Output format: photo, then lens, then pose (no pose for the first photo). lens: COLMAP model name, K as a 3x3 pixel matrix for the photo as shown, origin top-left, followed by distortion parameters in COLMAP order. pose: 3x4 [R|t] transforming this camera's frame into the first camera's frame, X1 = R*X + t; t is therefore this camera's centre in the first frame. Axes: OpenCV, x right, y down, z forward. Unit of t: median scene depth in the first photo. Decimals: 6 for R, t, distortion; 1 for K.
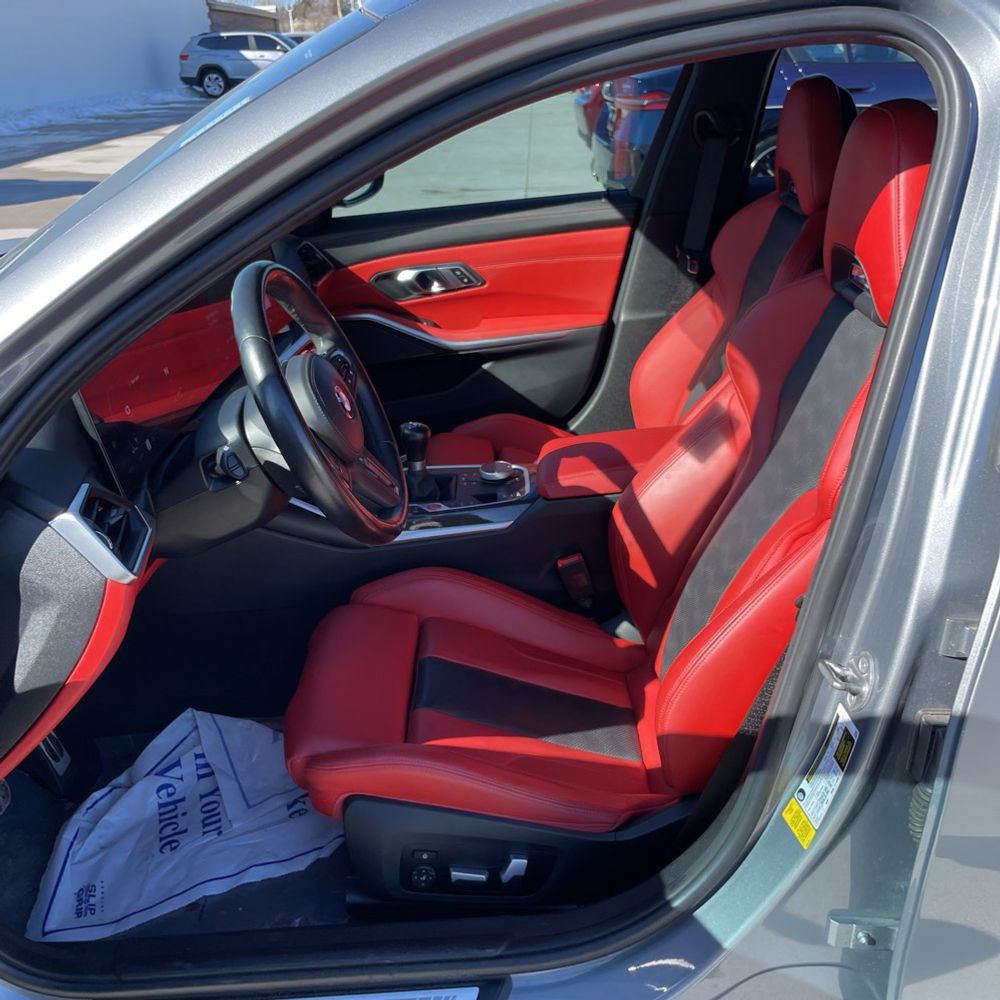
lens RADIAL K [[1011.2, 0, 504.1], [0, 1011.2, 509.0], [0, 0, 1]] dist [0.028684, 0.000000]
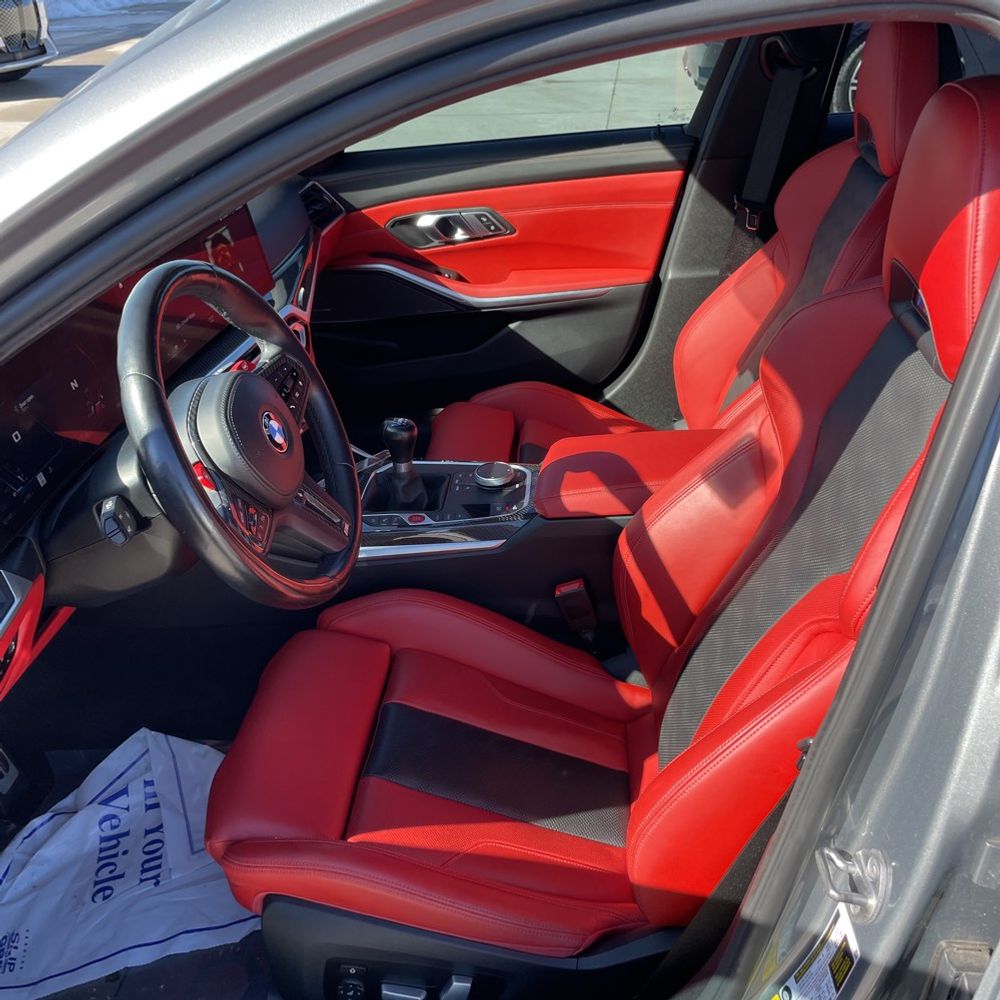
lens RADIAL K [[1011.2, 0, 497.2], [0, 1011.2, 500.8], [0, 0, 1]] dist [0.028684, 0.000000]
pose [[0.995343, 0.045863, -0.084793, 0.075236], [-0.037694, 0.994710, 0.095557, -0.106609], [0.088727, -0.091916, 0.991806, 0.145987]]
